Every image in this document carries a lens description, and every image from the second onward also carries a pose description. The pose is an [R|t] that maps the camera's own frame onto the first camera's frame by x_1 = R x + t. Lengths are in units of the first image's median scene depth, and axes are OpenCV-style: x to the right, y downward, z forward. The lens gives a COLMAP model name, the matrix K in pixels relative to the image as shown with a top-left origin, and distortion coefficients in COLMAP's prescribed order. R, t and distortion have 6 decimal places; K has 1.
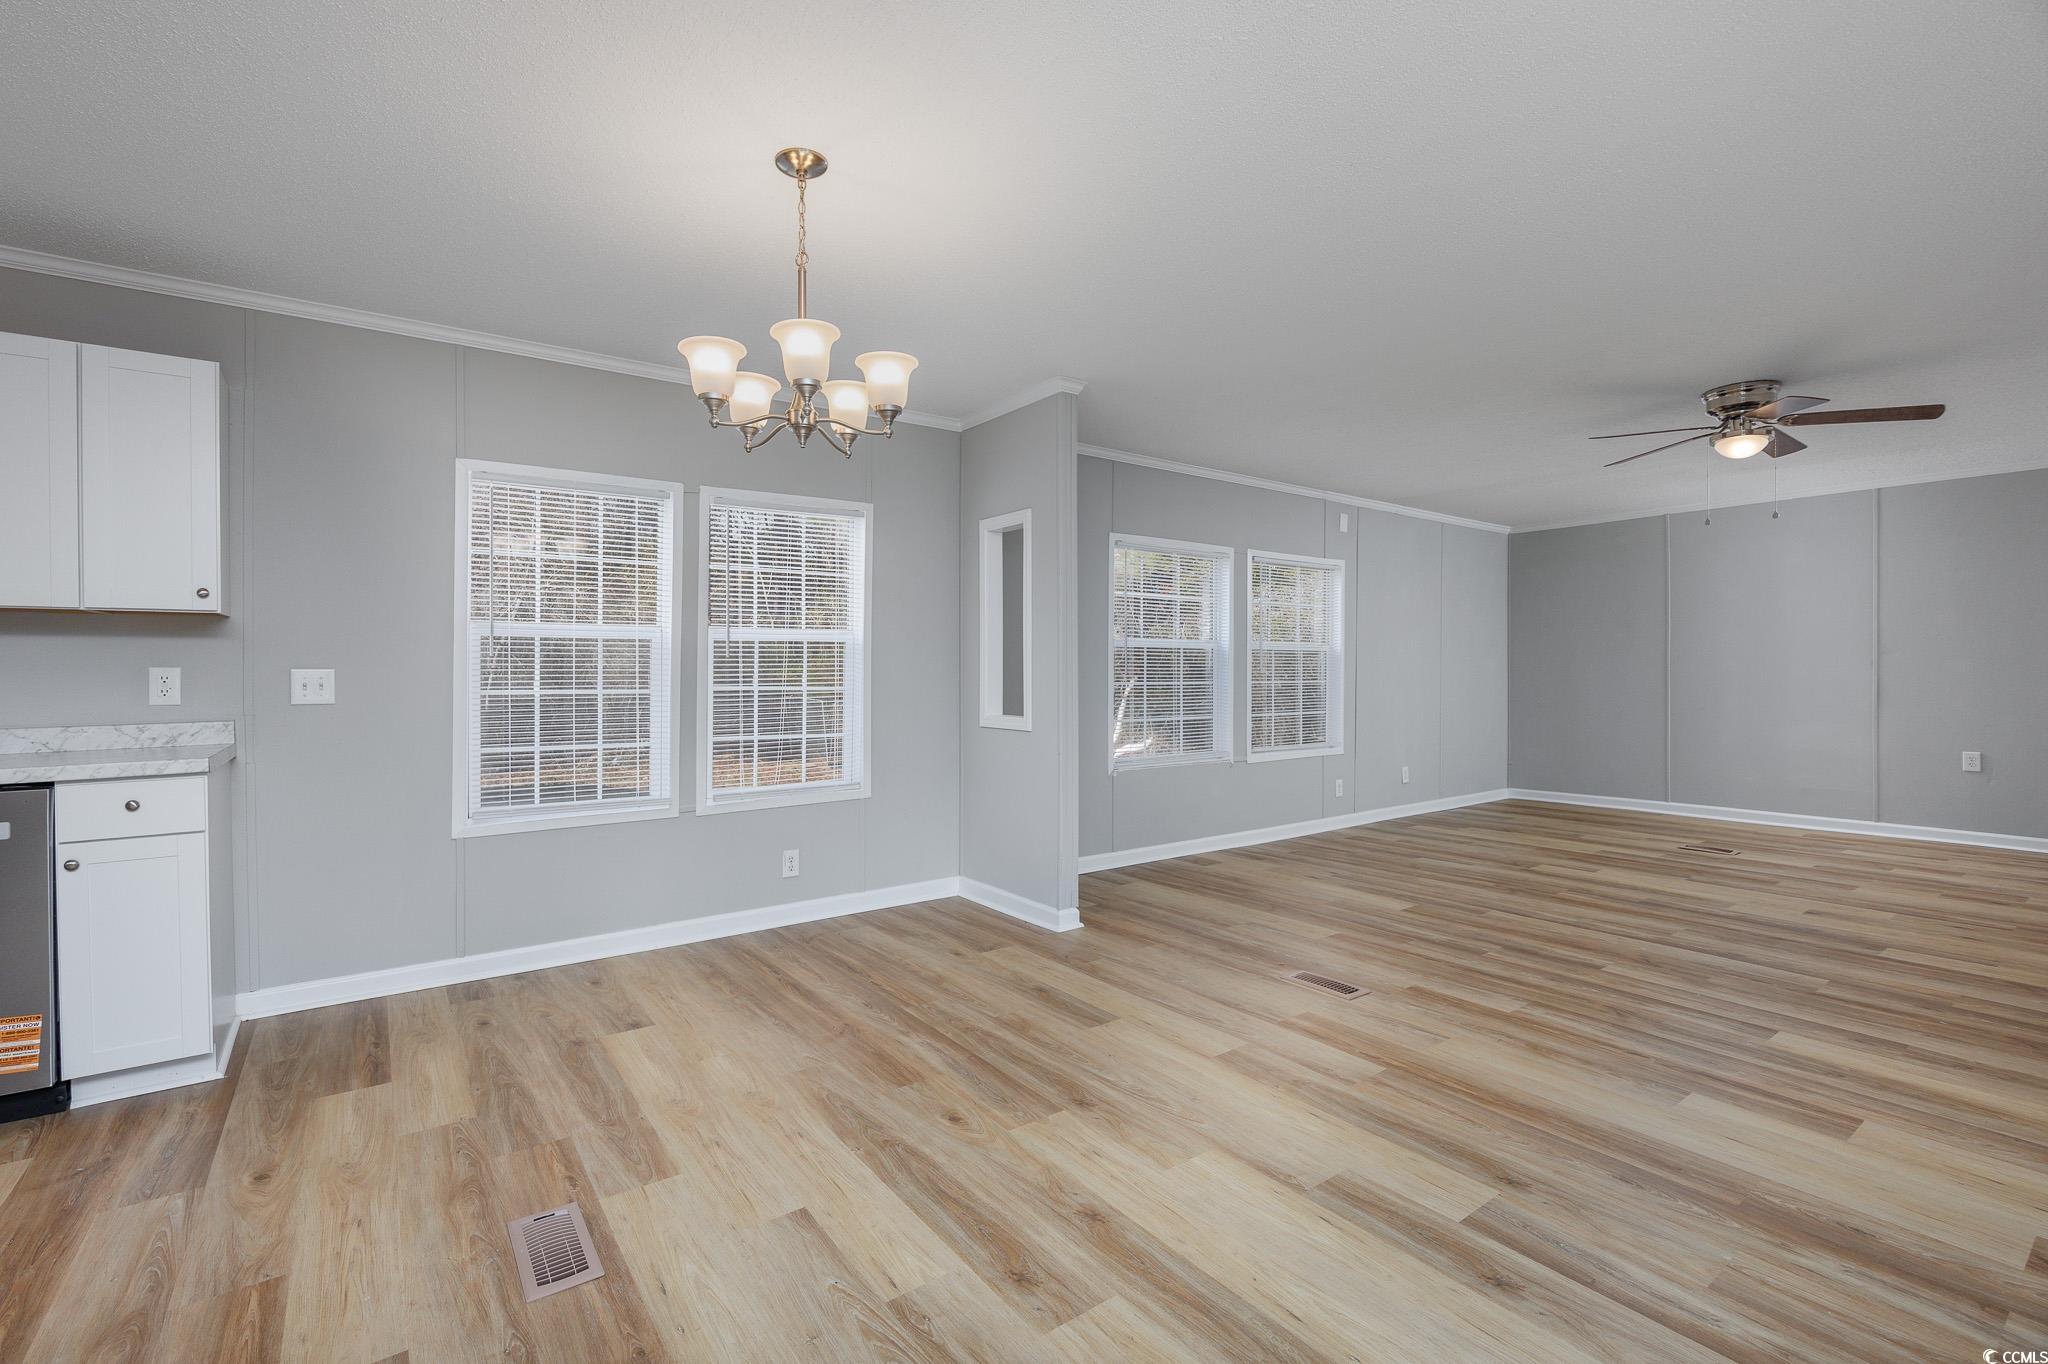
lens RADIAL K [[897.0, 0, 1024.0], [0, 897.0, 682.0], [0, 0, 1]] dist [-0.009402, -0.000583]
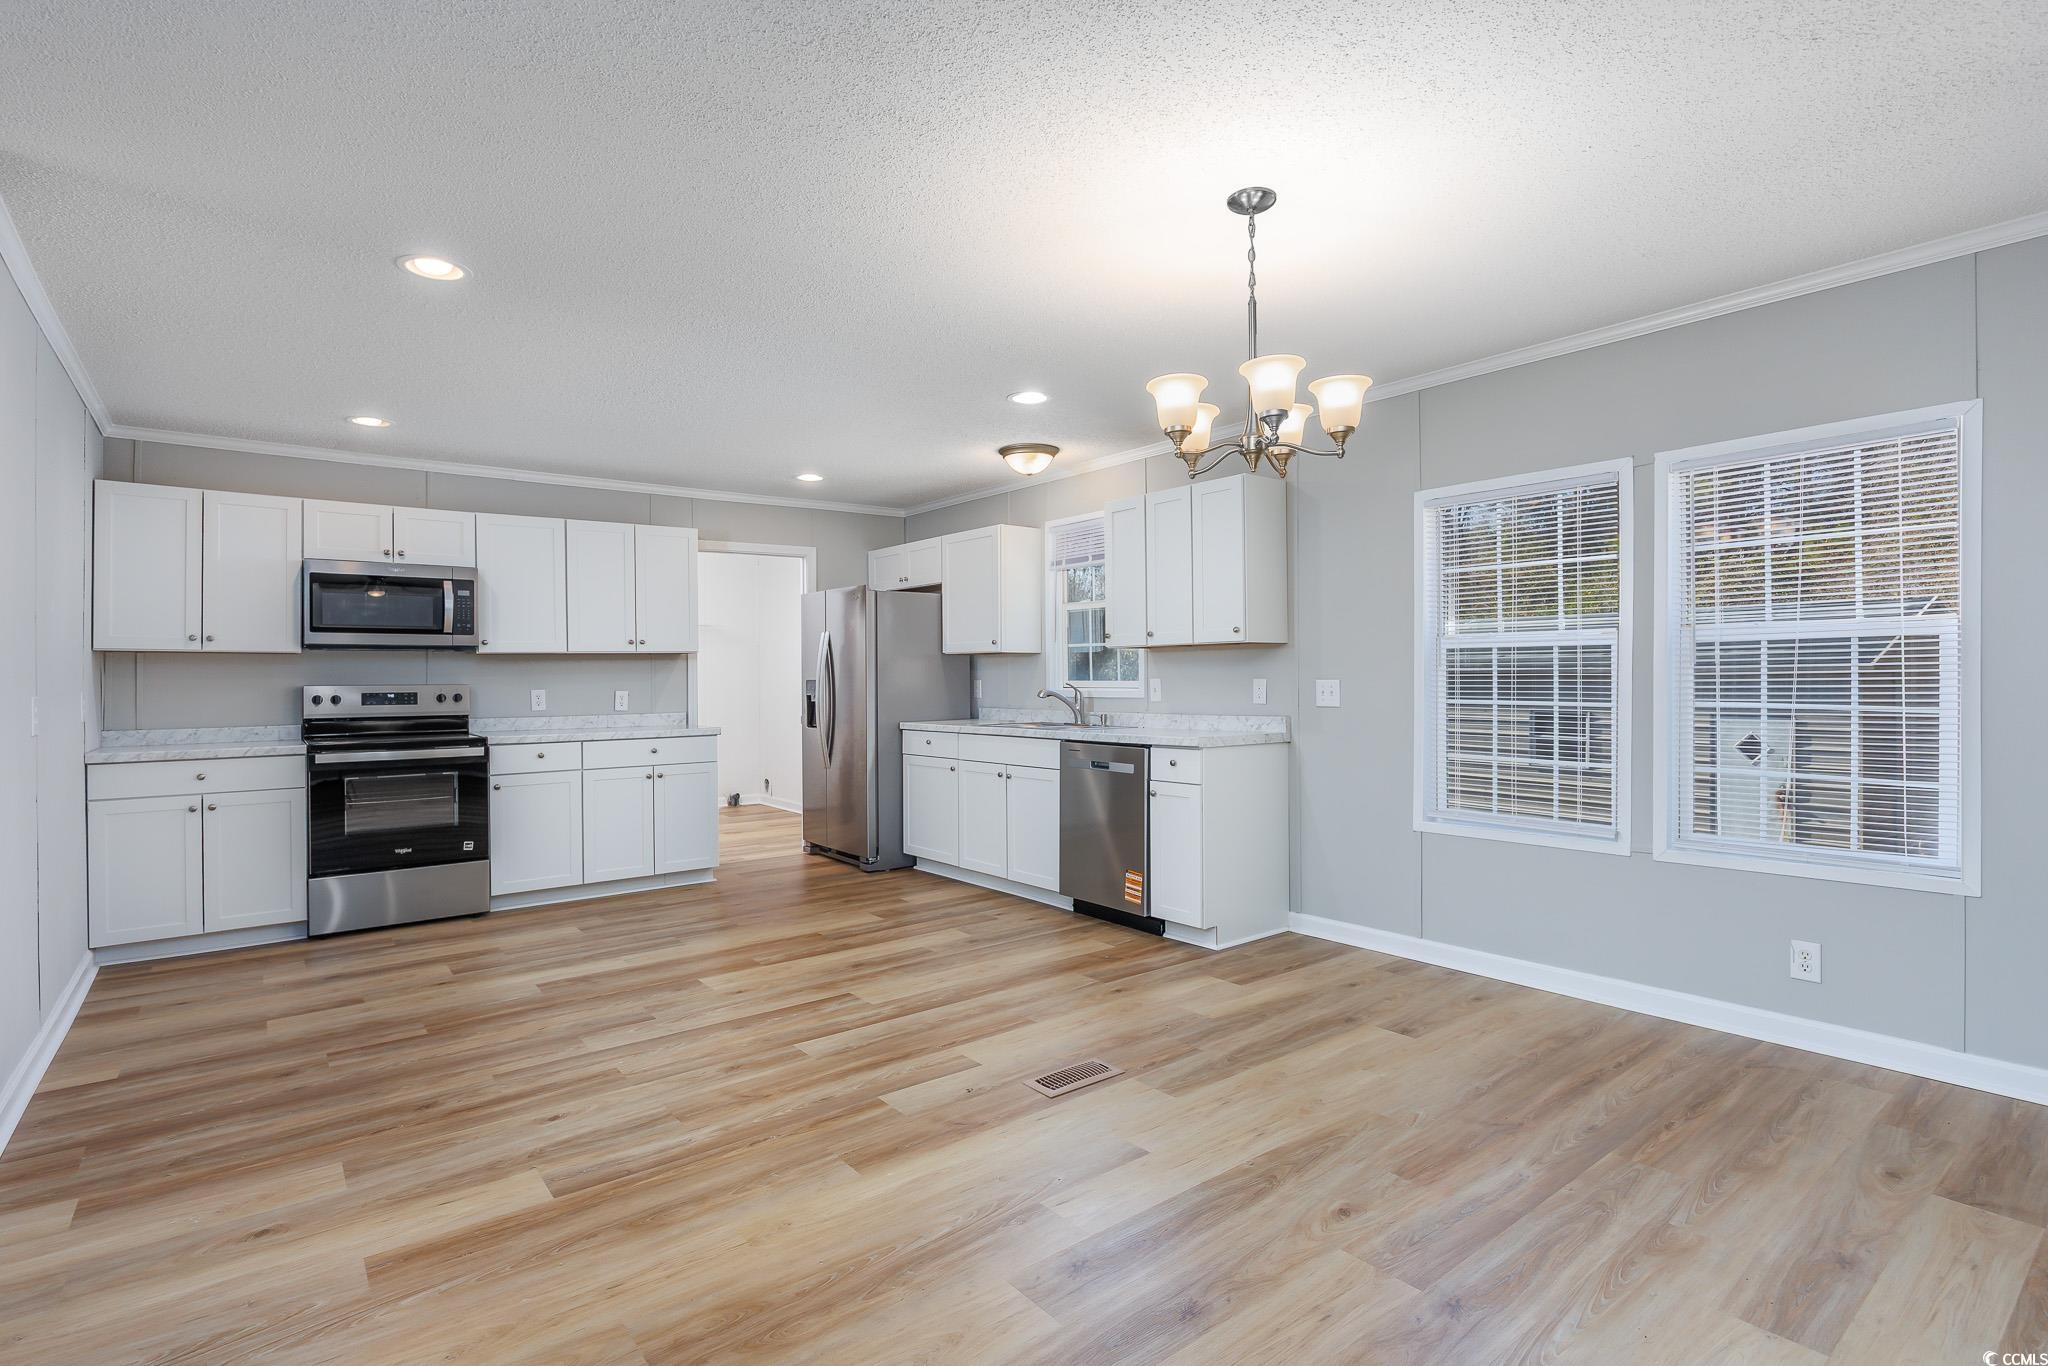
lens RADIAL K [[1002.1, 0, 1016.2], [0, 1002.1, 668.9], [0, 0, 1]] dist [-0.026510, 0.001185]
pose [[0.022843, -0.011769, -0.999670, 0.693187], [-0.012765, 0.999846, -0.012062, -0.007367], [0.999658, 0.013036, 0.022689, 0.535735]]
